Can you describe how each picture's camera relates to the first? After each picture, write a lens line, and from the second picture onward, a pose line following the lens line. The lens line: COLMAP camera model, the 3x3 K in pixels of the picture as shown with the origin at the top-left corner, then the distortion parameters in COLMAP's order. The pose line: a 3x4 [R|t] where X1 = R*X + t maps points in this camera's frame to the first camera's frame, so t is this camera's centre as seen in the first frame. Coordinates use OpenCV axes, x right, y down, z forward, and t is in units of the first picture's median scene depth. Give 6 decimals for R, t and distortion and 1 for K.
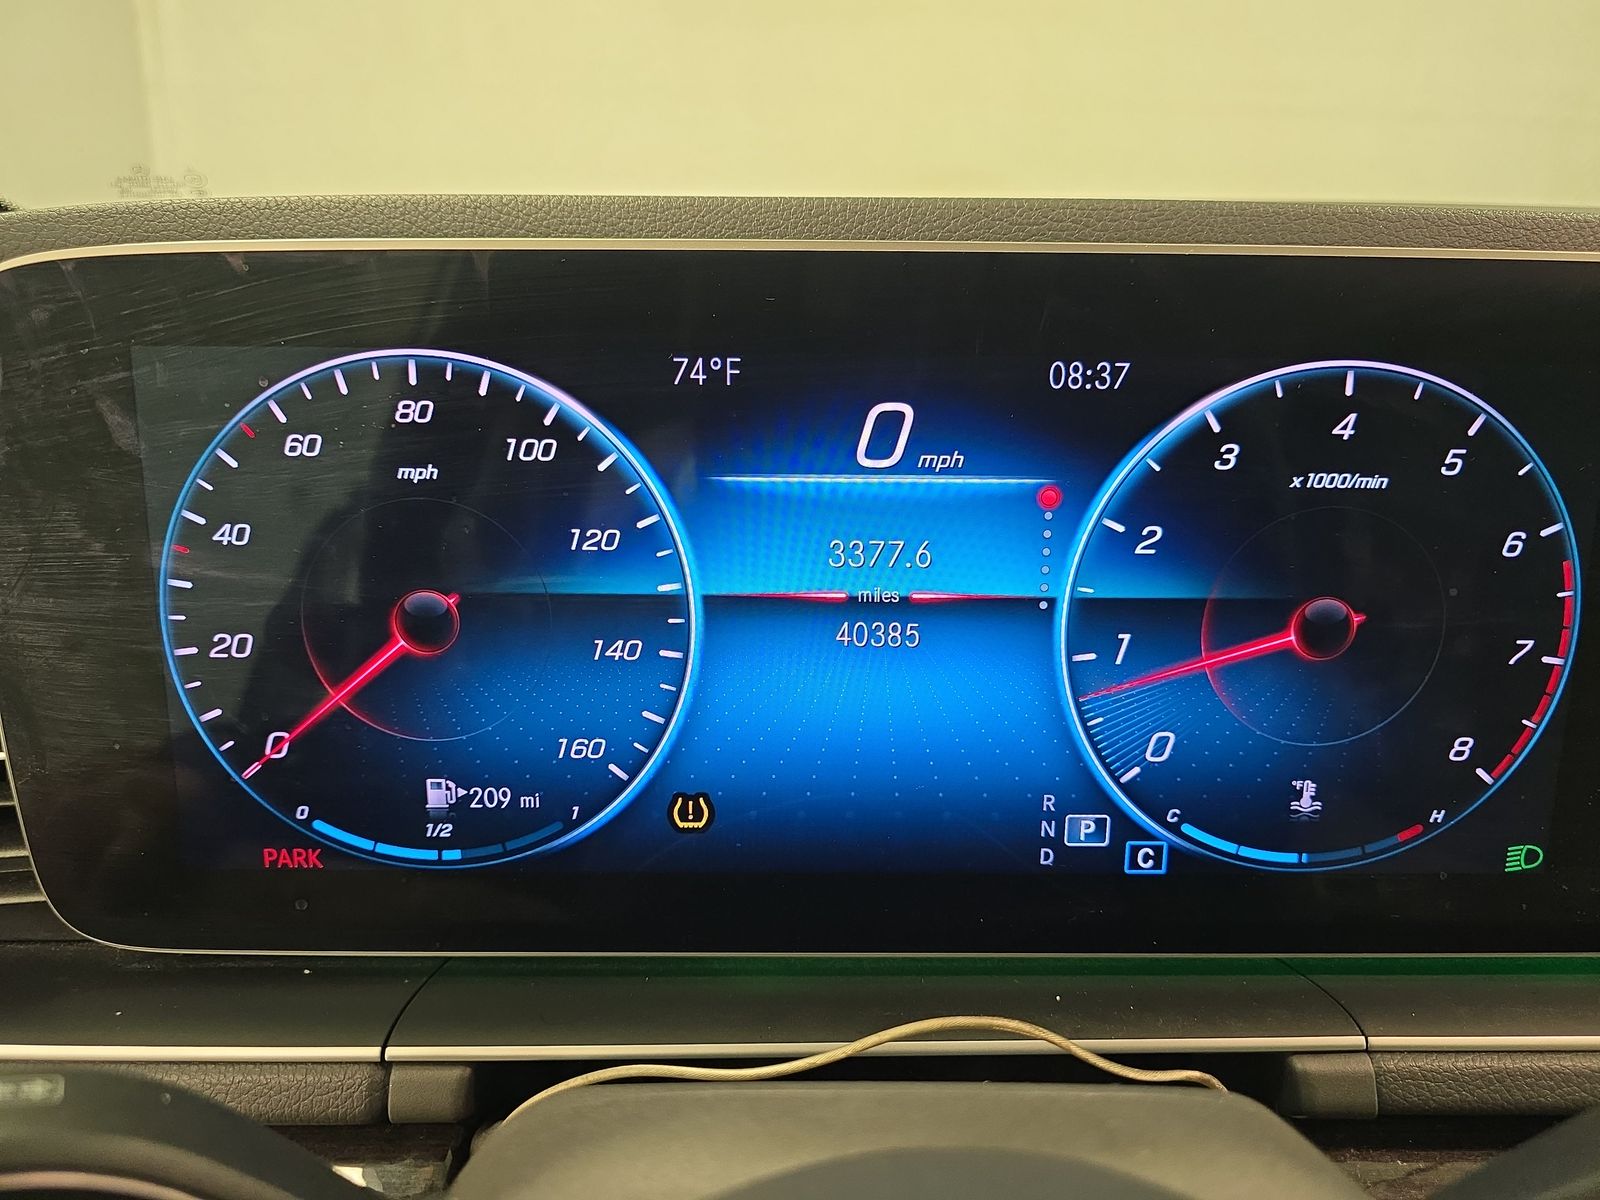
lens RADIAL K [[1100.7, 0, 798.4], [0, 1100.7, 604.3], [0, 0, 1]] dist [0.000838, -0.008539]
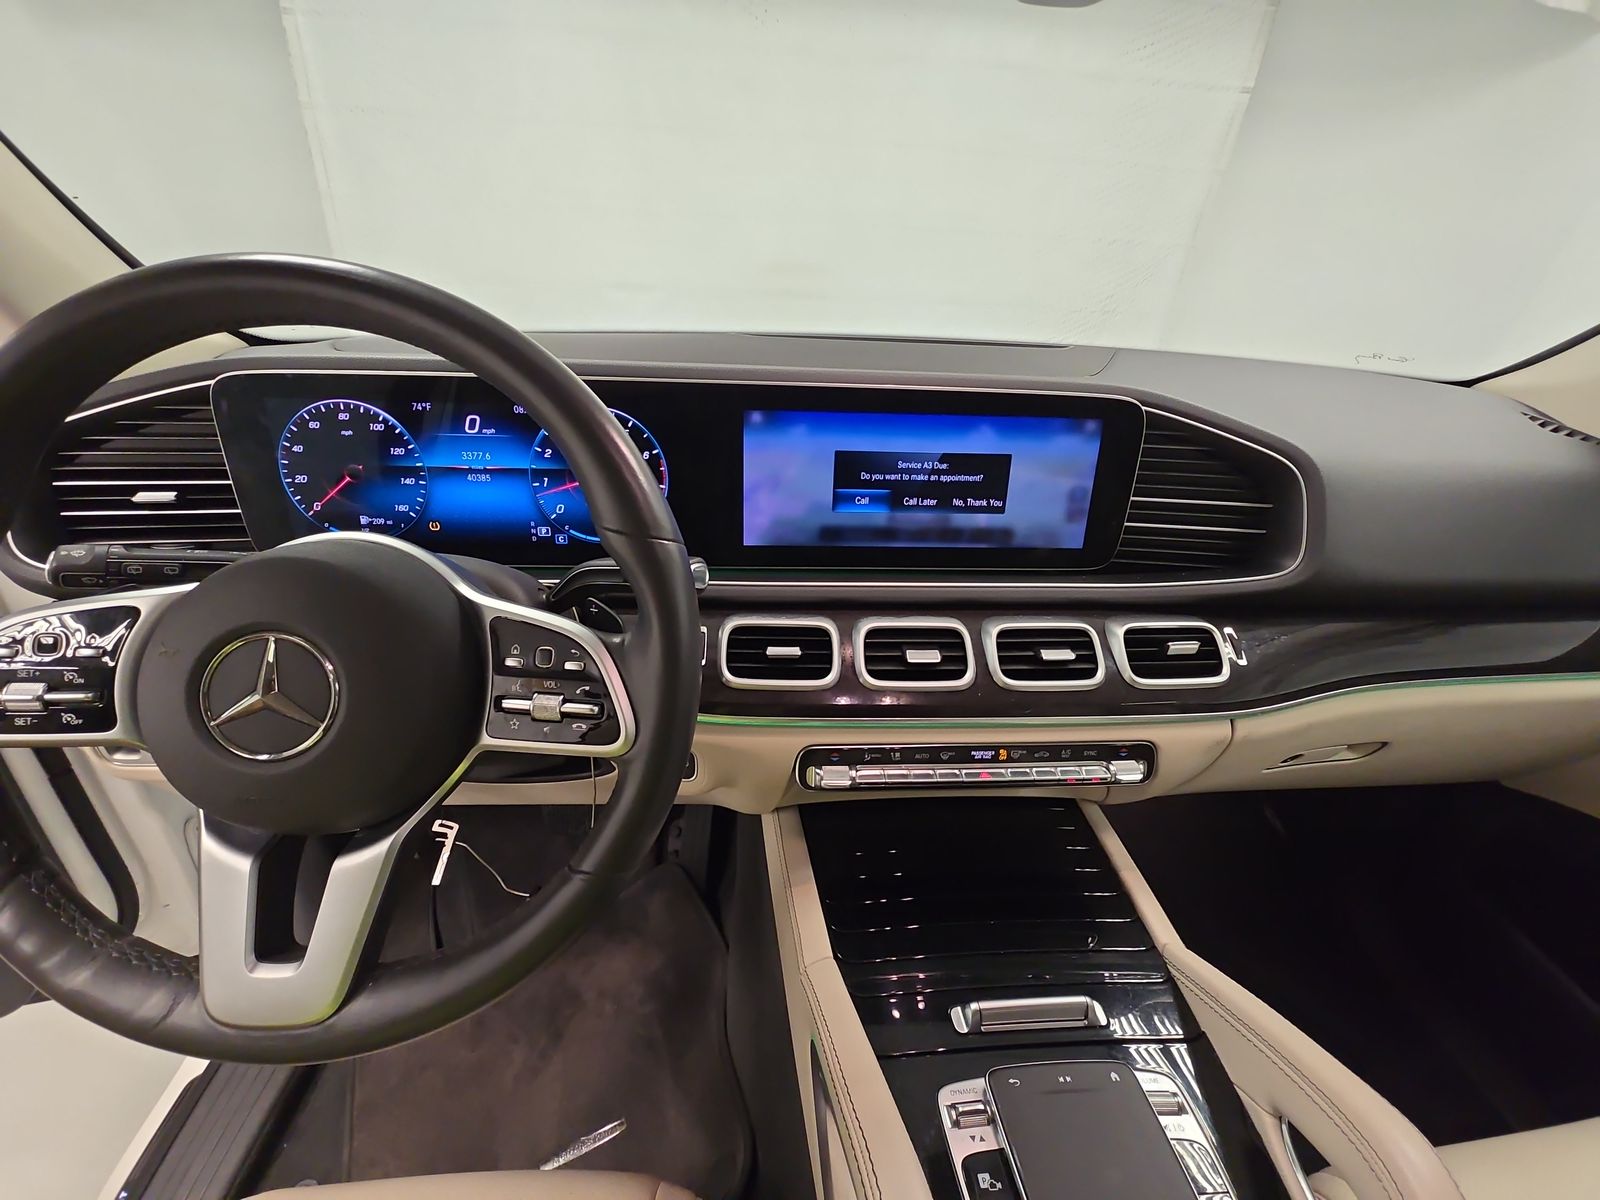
lens RADIAL K [[645.4, 0, 797.4], [0, 645.4, 593.1], [0, 0, 1]] dist [0.008313, -0.000393]
pose [[0.998561, -0.002256, 0.053576, 1.075216], [-0.004139, 0.992892, 0.118944, 0.156465], [-0.053463, -0.118995, 0.991454, -1.355706]]
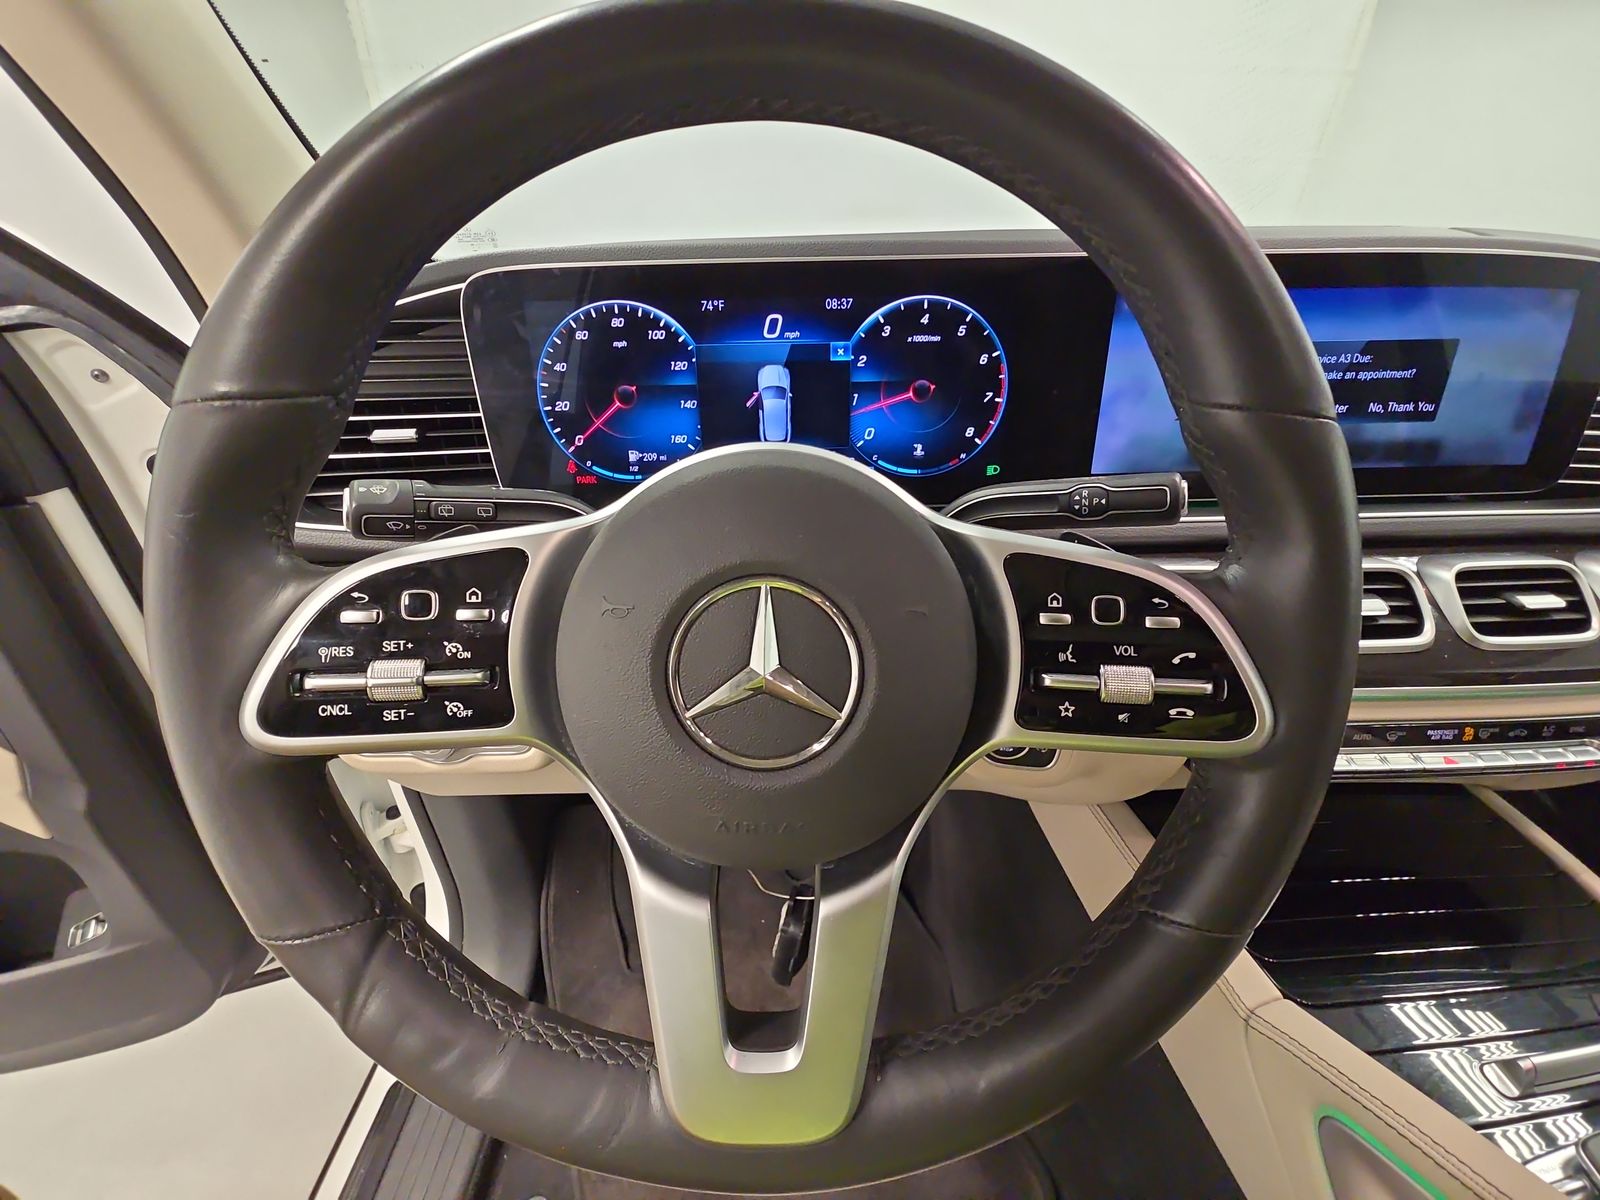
lens RADIAL K [[645.4, 0, 801.4], [0, 645.4, 588.8], [0, 0, 1]] dist [0.008313, -0.000393]
pose [[0.999591, -0.028517, -0.002094, 0.138754], [0.028484, 0.986704, 0.160012, 0.273397], [-0.002497, -0.160006, 0.987113, -0.863899]]
